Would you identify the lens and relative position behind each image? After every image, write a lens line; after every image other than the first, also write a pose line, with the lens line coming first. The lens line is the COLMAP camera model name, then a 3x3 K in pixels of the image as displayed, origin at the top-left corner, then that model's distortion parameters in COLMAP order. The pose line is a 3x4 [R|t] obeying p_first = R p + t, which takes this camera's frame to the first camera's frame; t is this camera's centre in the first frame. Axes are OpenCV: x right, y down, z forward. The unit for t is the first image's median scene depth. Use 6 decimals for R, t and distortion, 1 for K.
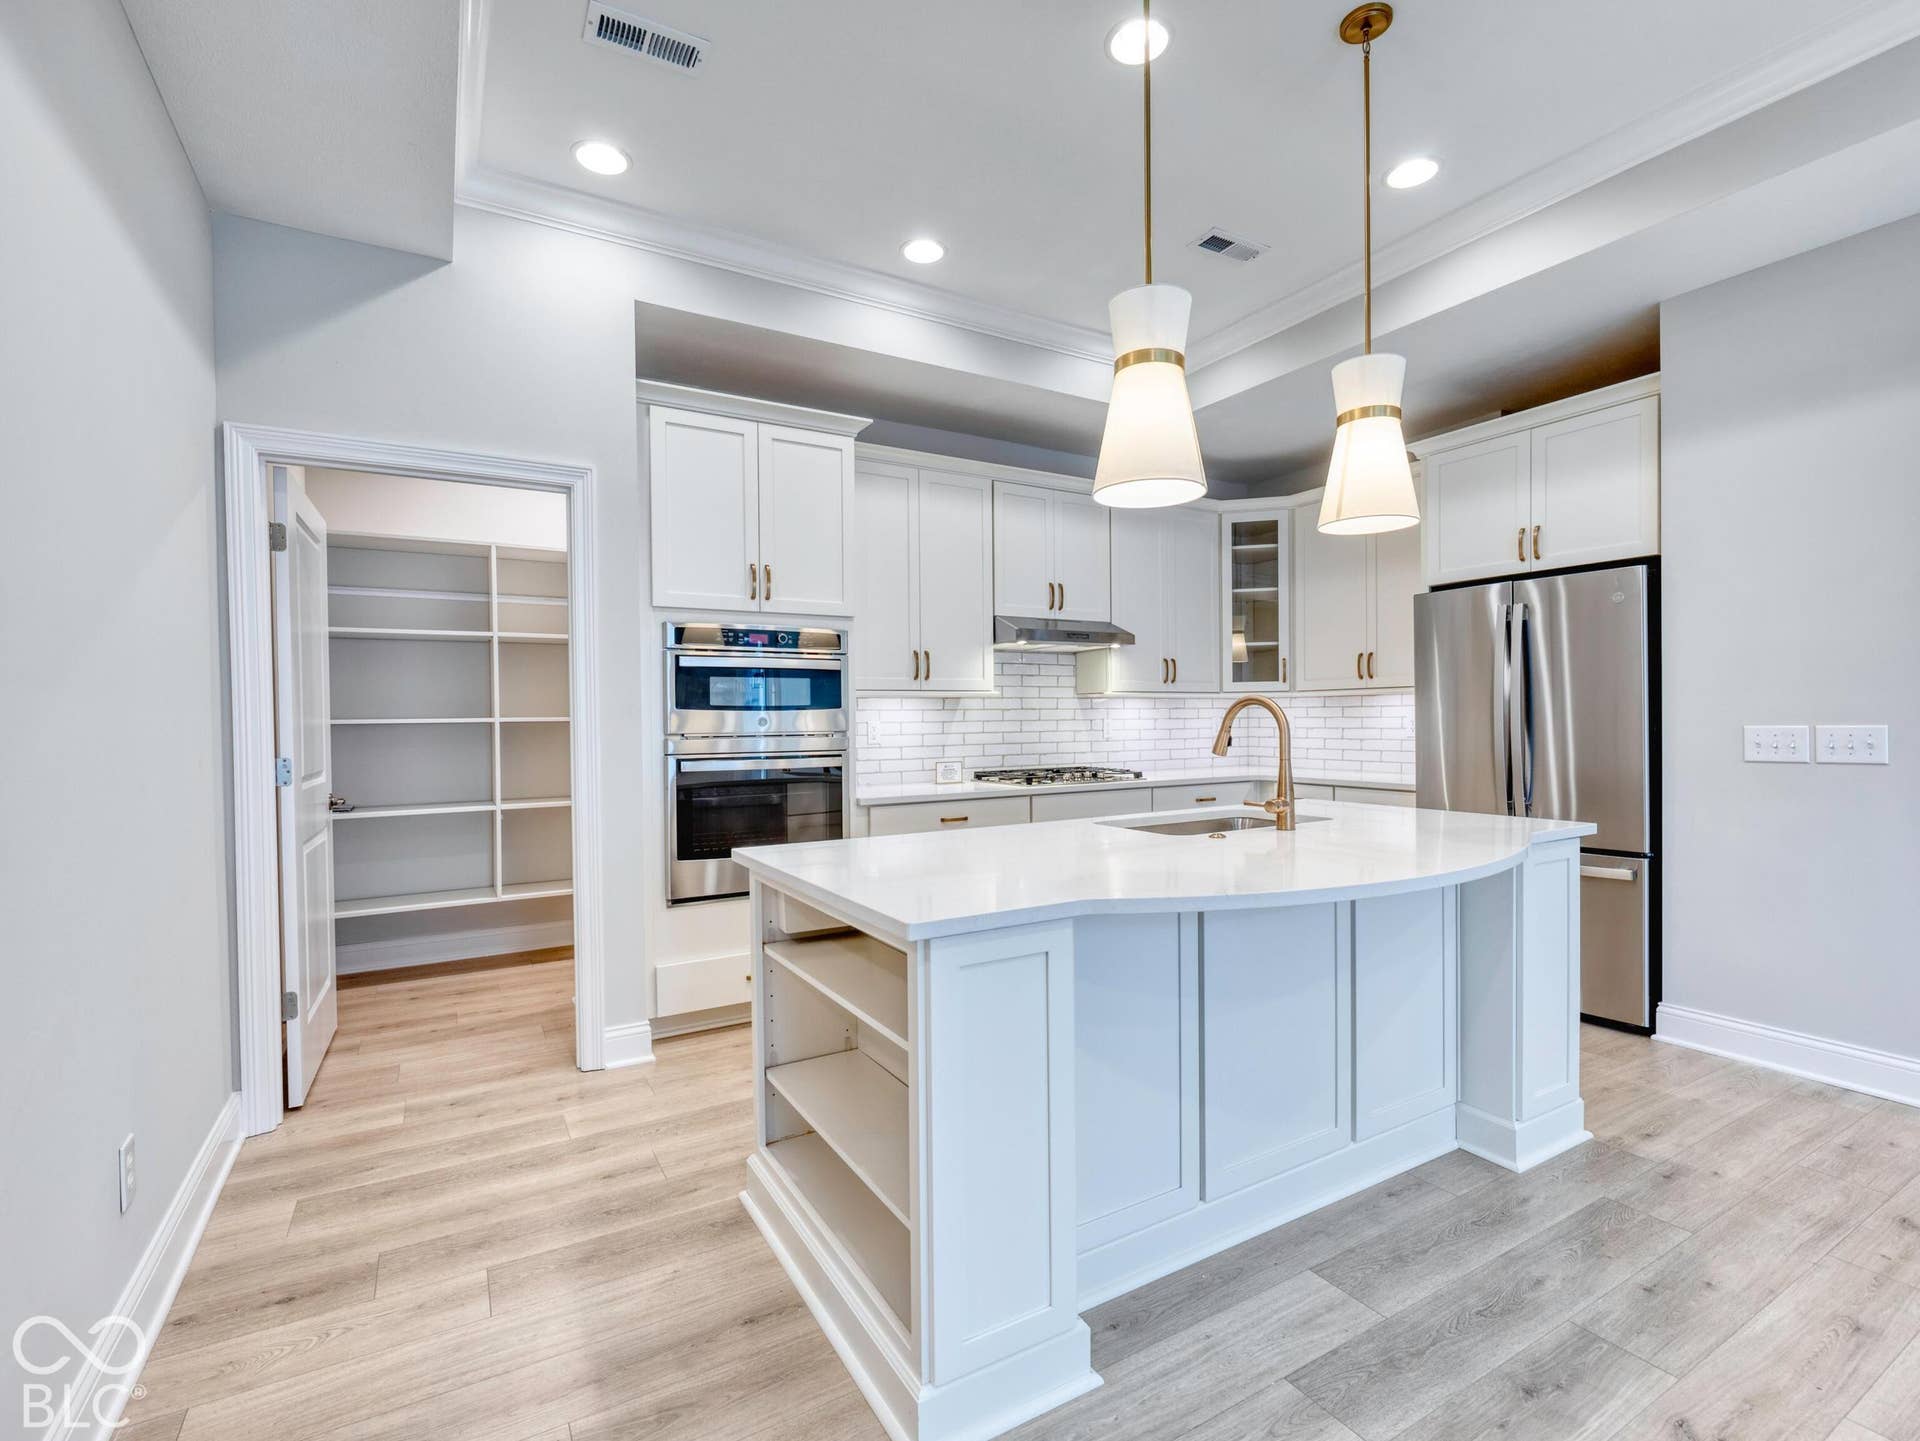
lens RADIAL K [[881.8, 0, 958.1], [0, 881.8, 728.8], [0, 0, 1]] dist [0.000904, -0.001169]
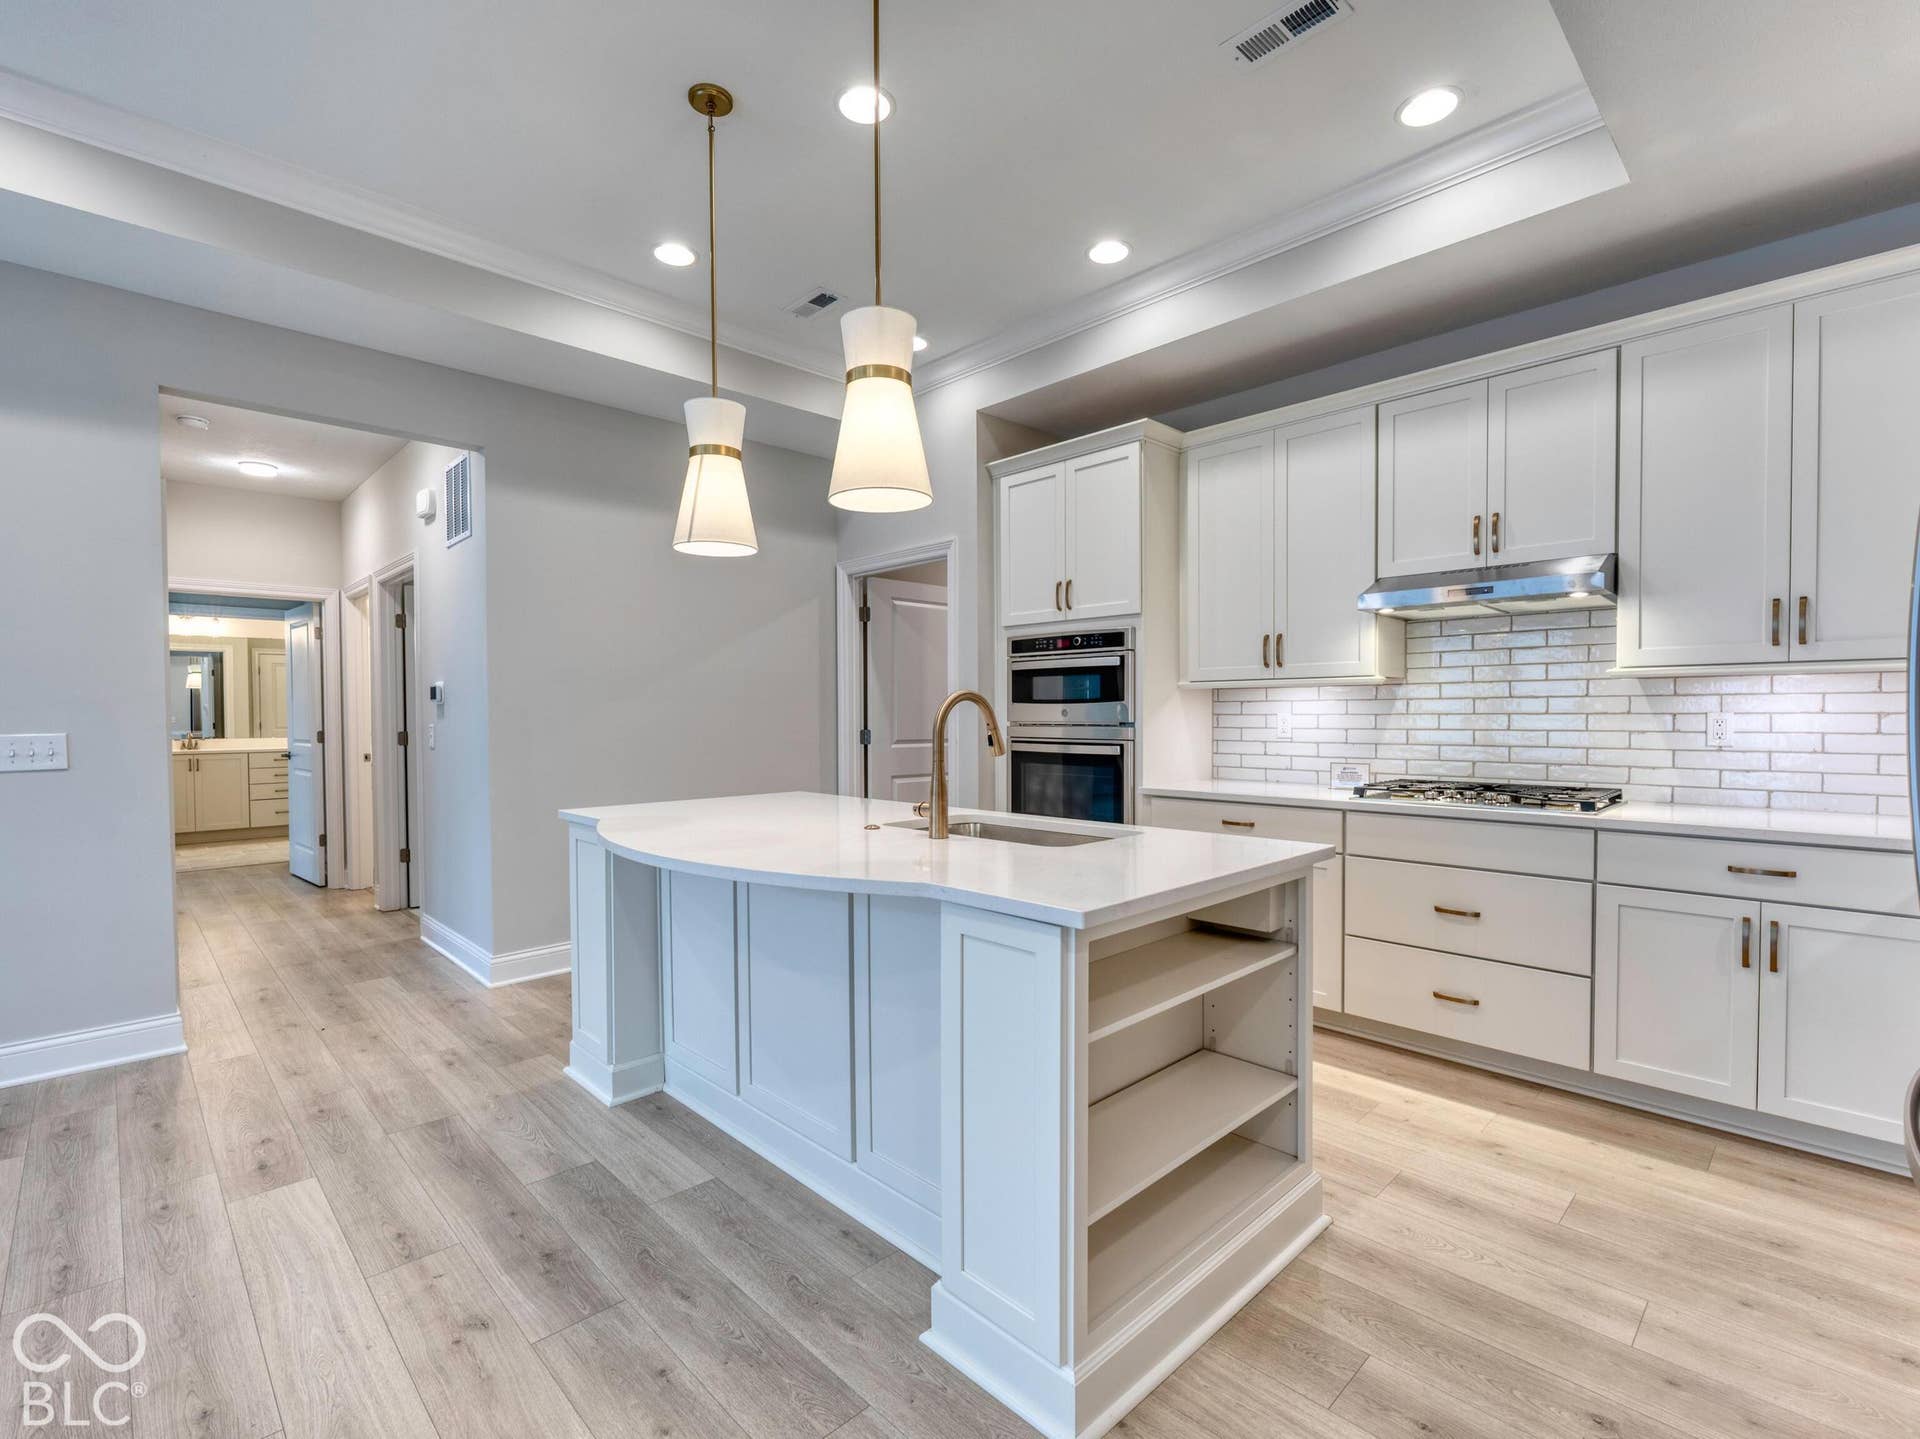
lens RADIAL K [[883.1, 0, 953.9], [0, 883.1, 729.9], [0, 0, 1]] dist [0.001531, -0.001600]
pose [[0.238145, 0.026675, -0.970863, 0.903078], [-0.010459, 0.999635, 0.024900, -0.013237], [0.971173, 0.004224, 0.238337, 0.573568]]
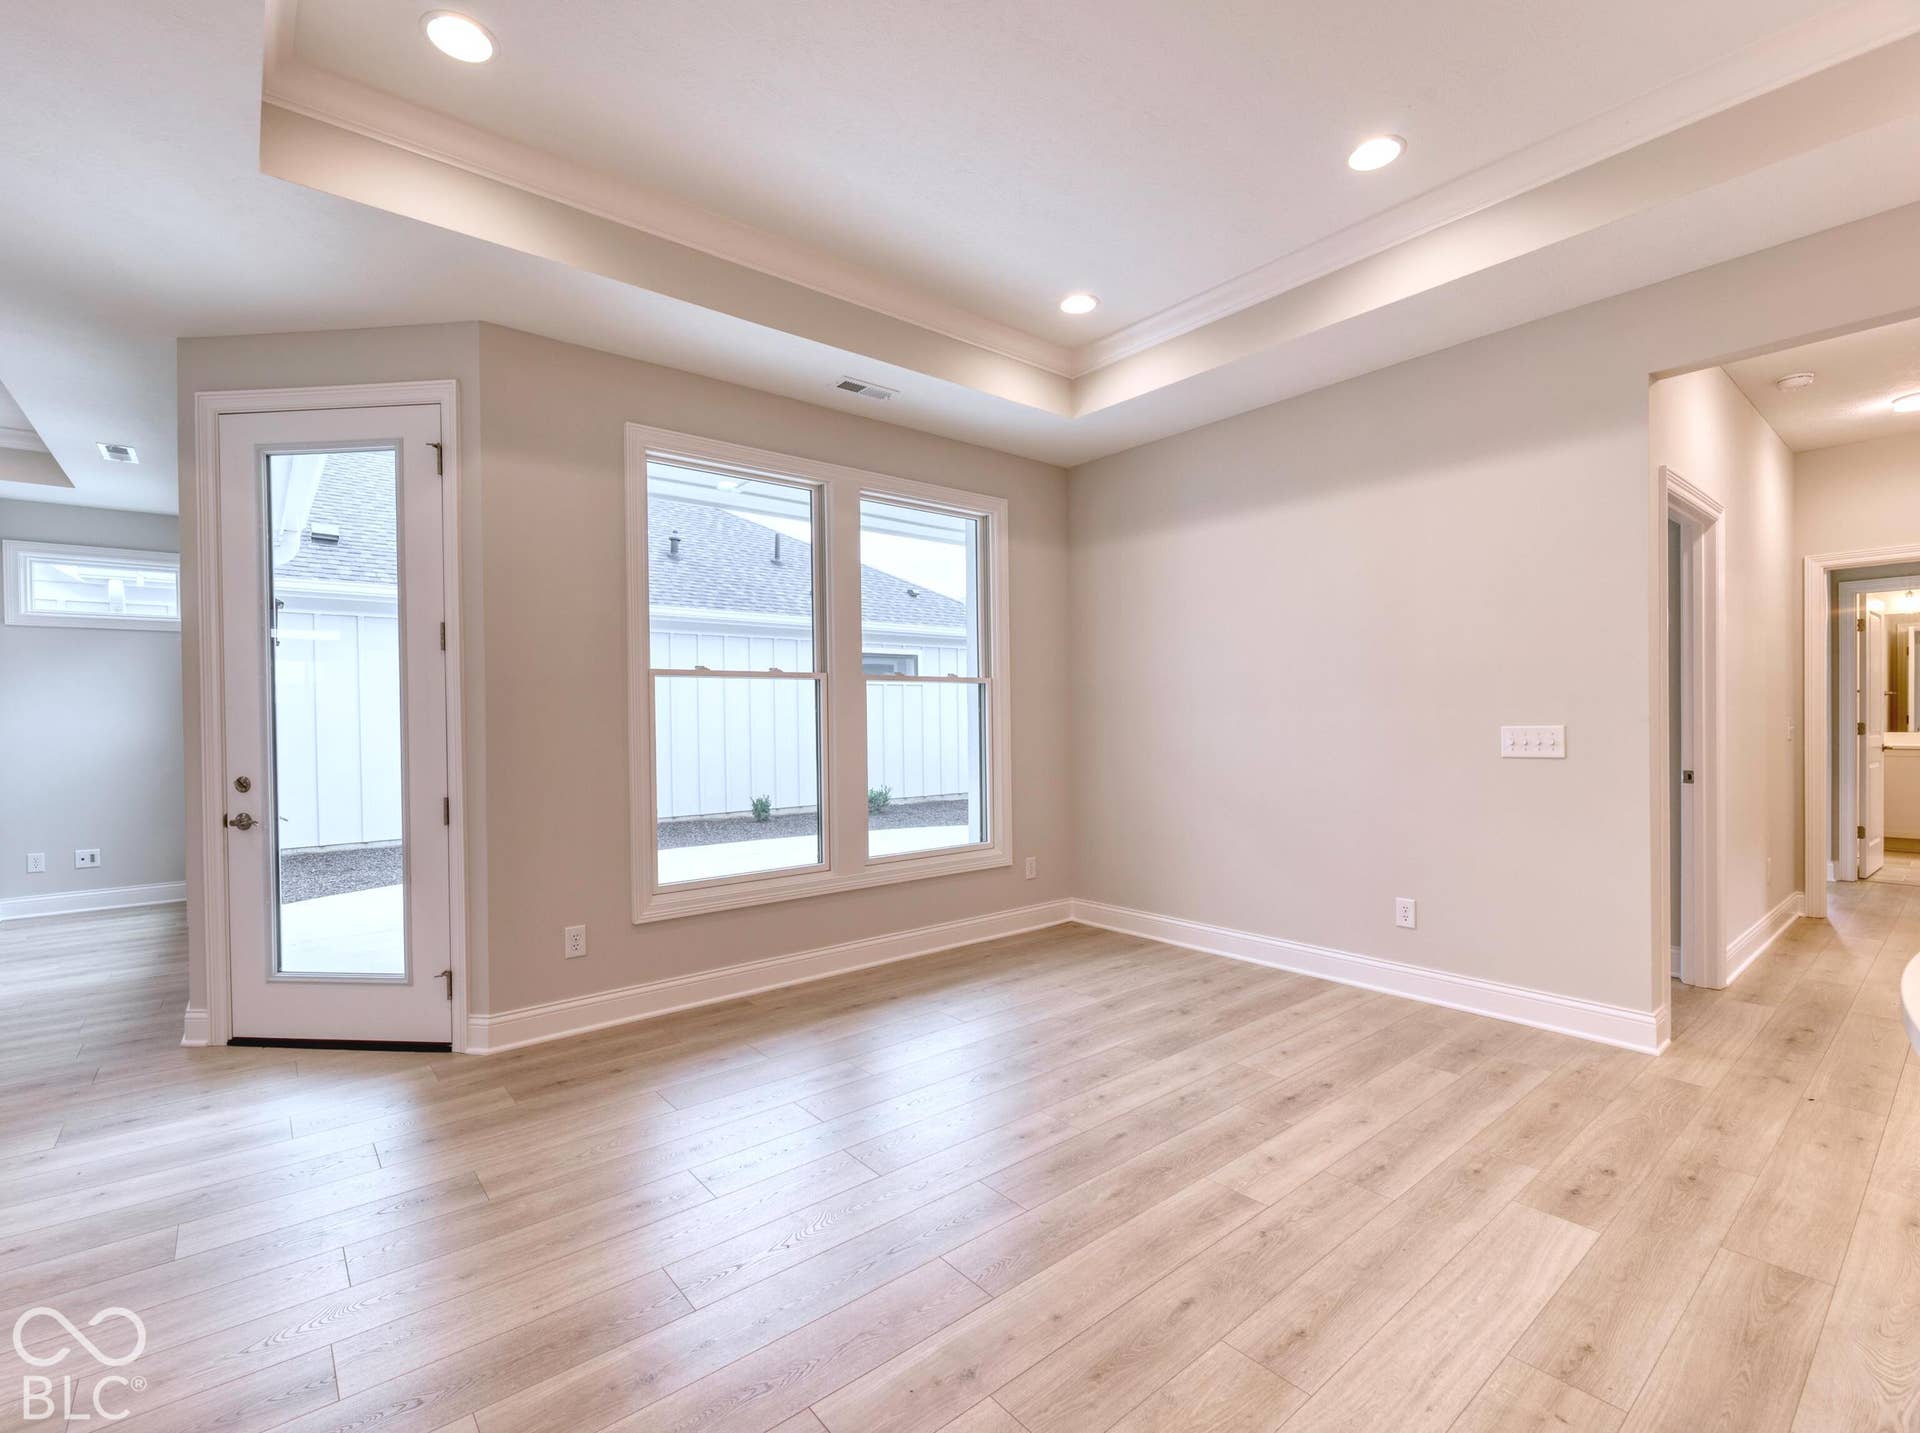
lens RADIAL K [[872.1, 0, 959.3], [0, 872.1, 724.7], [0, 0, 1]] dist [0.000417, -0.000100]
pose [[-0.986442, 0.024544, -0.162266, 0.657148], [0.021240, 0.999531, 0.022062, -0.015566], [0.162732, 0.018316, -0.986500, 0.765675]]
